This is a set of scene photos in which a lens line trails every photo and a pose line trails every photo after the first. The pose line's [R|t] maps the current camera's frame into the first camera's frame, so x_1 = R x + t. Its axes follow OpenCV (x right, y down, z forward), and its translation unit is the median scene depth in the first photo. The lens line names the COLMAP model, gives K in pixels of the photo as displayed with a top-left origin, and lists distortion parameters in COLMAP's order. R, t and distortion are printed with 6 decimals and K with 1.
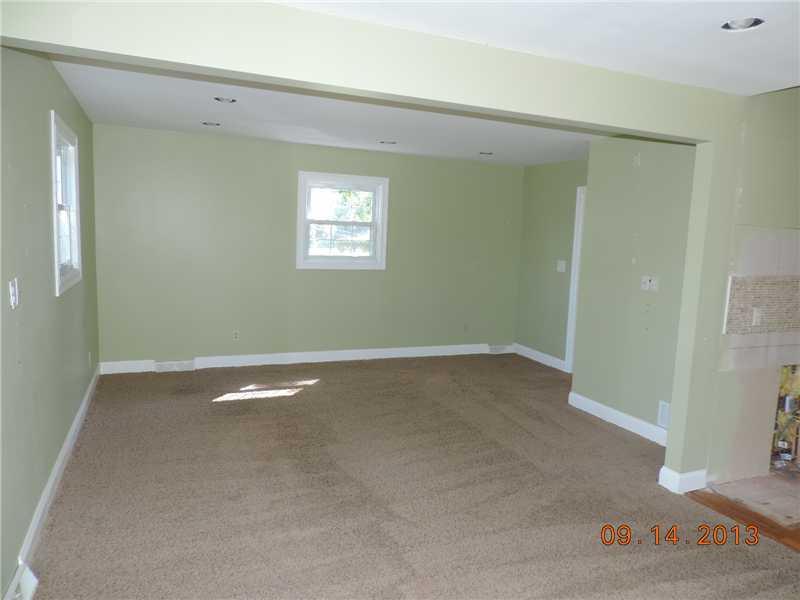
lens RADIAL K [[567.2, 0, 401.7], [0, 567.2, 297.5], [0, 0, 1]] dist [0.005344, -0.002230]
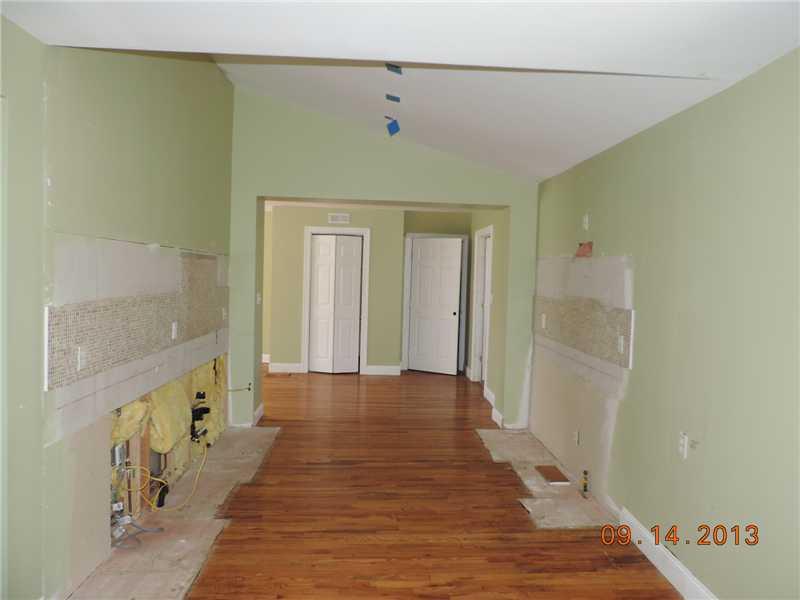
lens RADIAL K [[567.2, 0, 401.6], [0, 567.2, 298.8], [0, 0, 1]] dist [0.005344, -0.002230]
pose [[0.337425, -0.078237, 0.938095, 0.079676], [0.098382, 0.994014, 0.047513, -0.036662], [-0.936197, 0.076260, 0.343103, 0.356918]]
